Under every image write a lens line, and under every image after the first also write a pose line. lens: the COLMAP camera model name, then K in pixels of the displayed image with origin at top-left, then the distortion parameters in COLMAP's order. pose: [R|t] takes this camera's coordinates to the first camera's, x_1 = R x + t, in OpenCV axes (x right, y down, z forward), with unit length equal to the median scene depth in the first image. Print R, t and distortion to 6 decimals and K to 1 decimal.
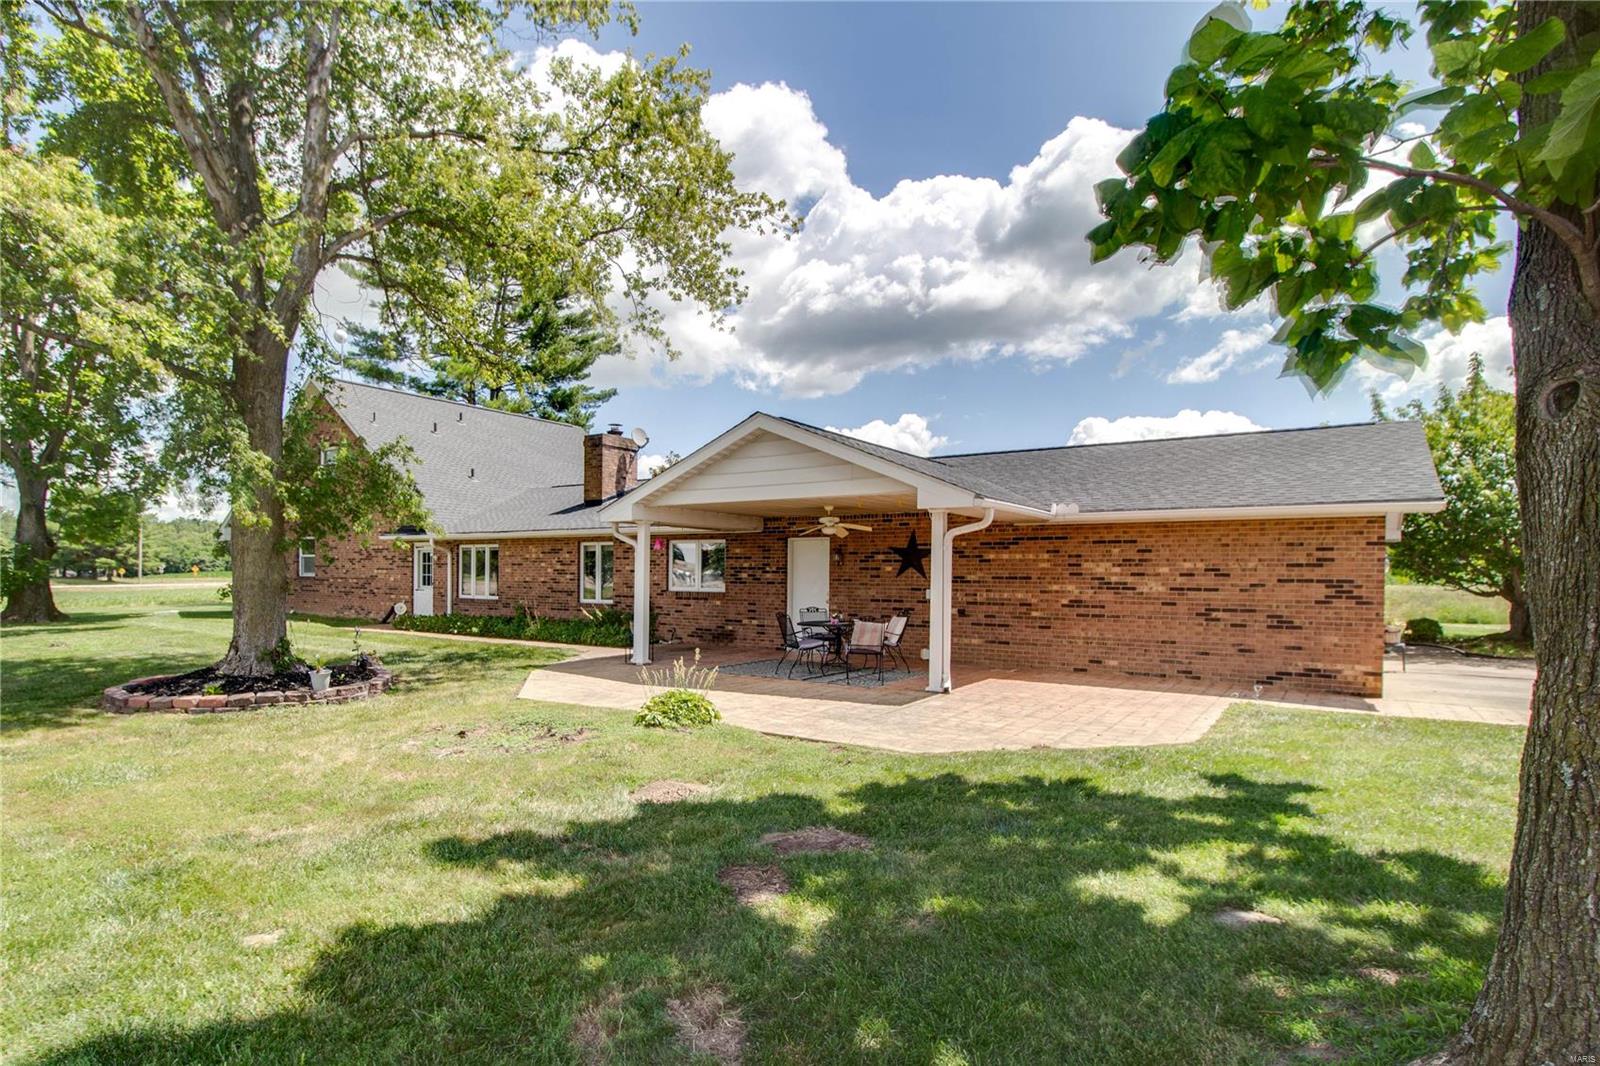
lens RADIAL K [[825.0, 0, 740.5], [0, 825.0, 568.9], [0, 0, 1]] dist [-0.018138, -0.002660]
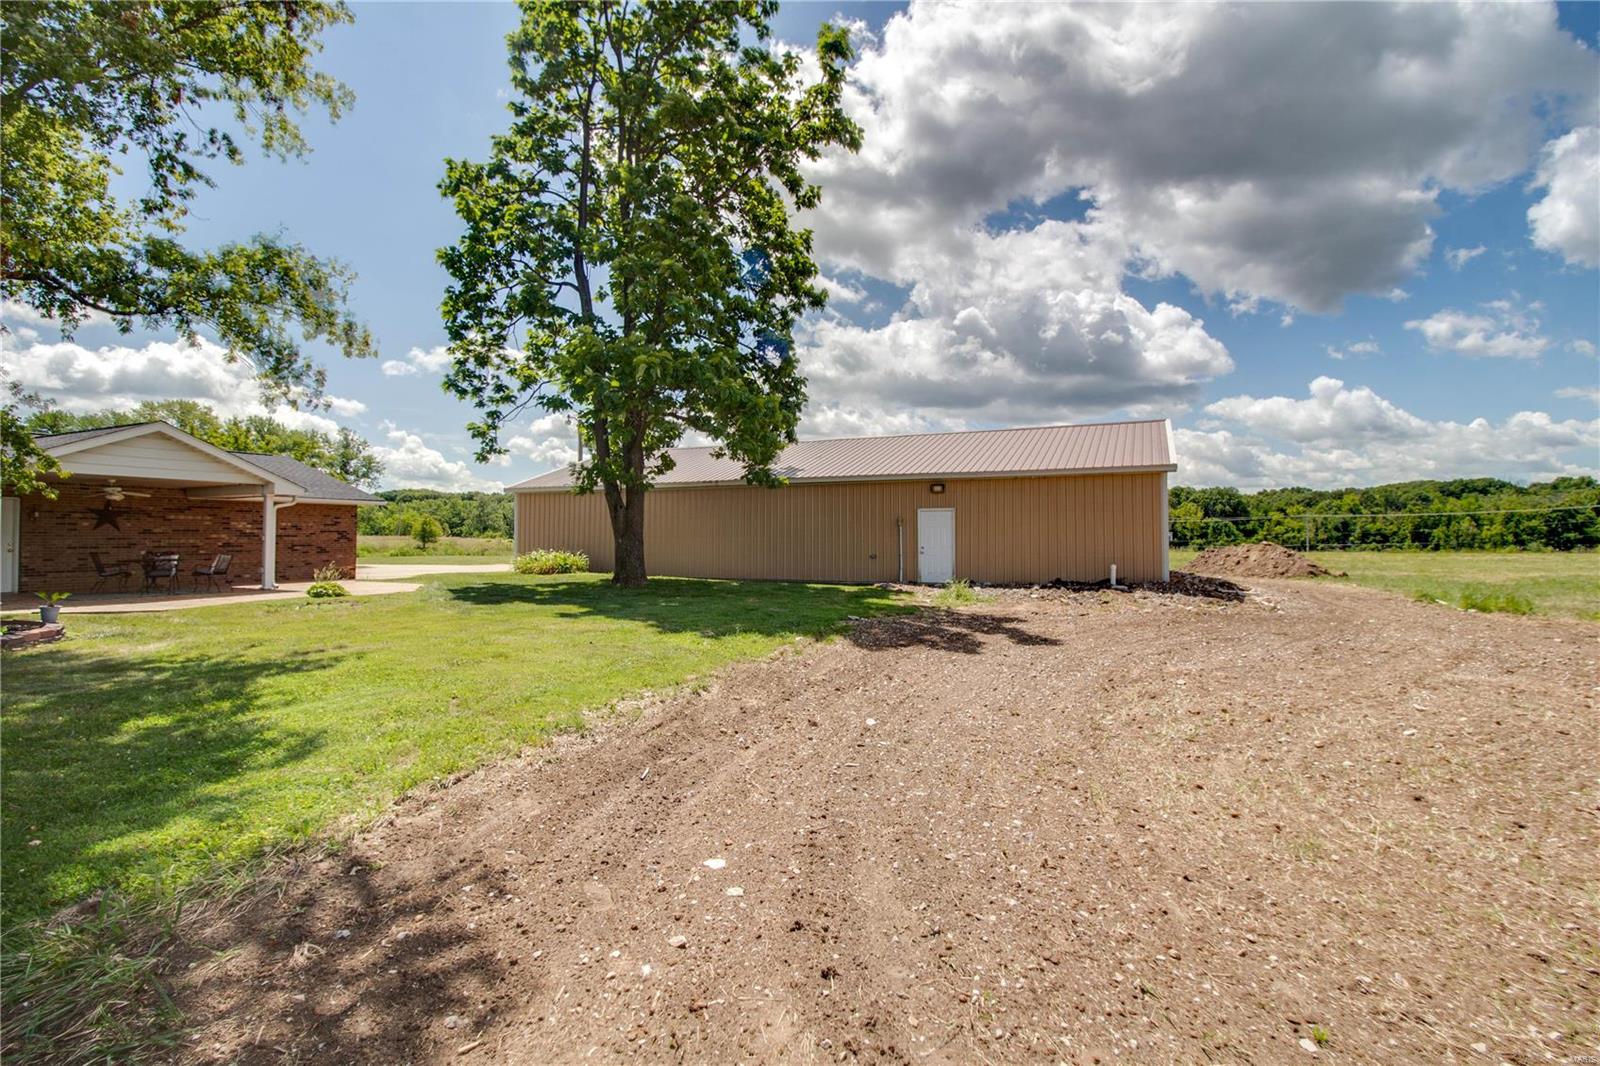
lens RADIAL K [[763.3, 0, 838.3], [0, 763.3, 525.1], [0, 0, 1]] dist [-0.015360, -0.004863]
pose [[-0.239836, 0.009627, 0.970766, -1.437942], [-0.001717, 0.999945, -0.010341, 0.013658], [-0.970812, -0.004147, -0.239807, 0.100640]]
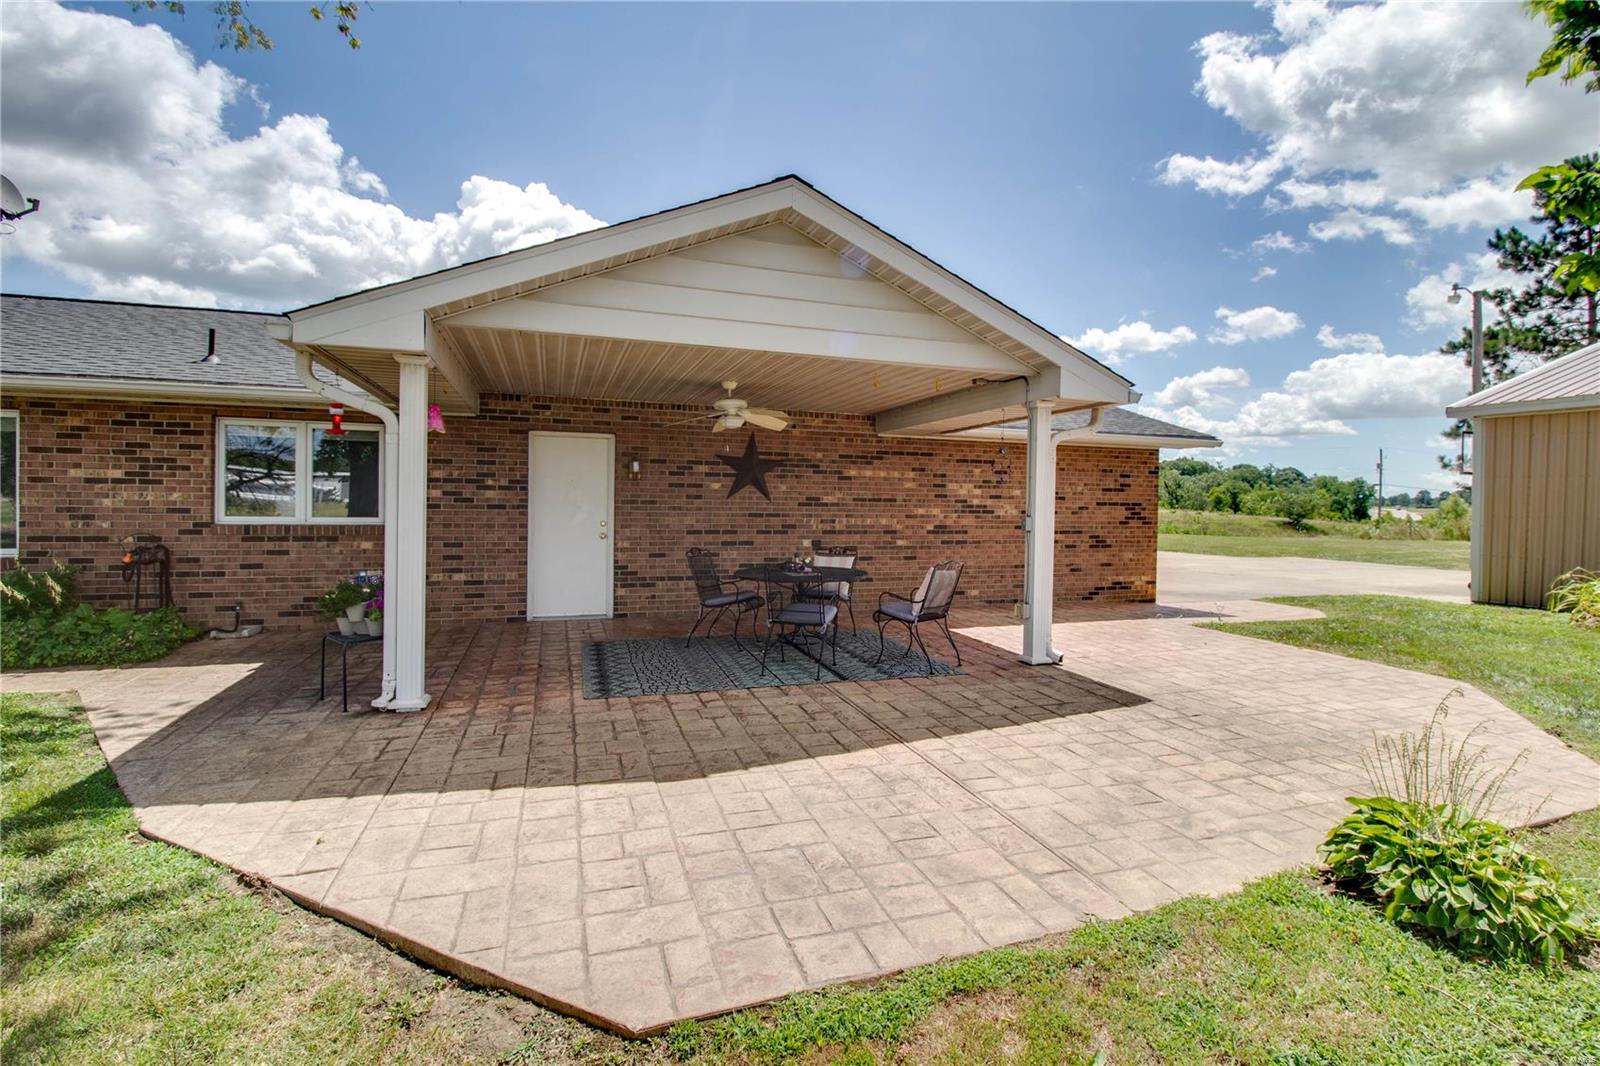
lens RADIAL K [[763.3, 0, 814.5], [0, 763.3, 522.3], [0, 0, 1]] dist [-0.015360, -0.004863]
pose [[0.563823, -0.019185, 0.825673, -0.330869], [-0.012523, 0.999417, 0.031773, 0.009777], [-0.825801, -0.028254, 0.563254, 0.624986]]
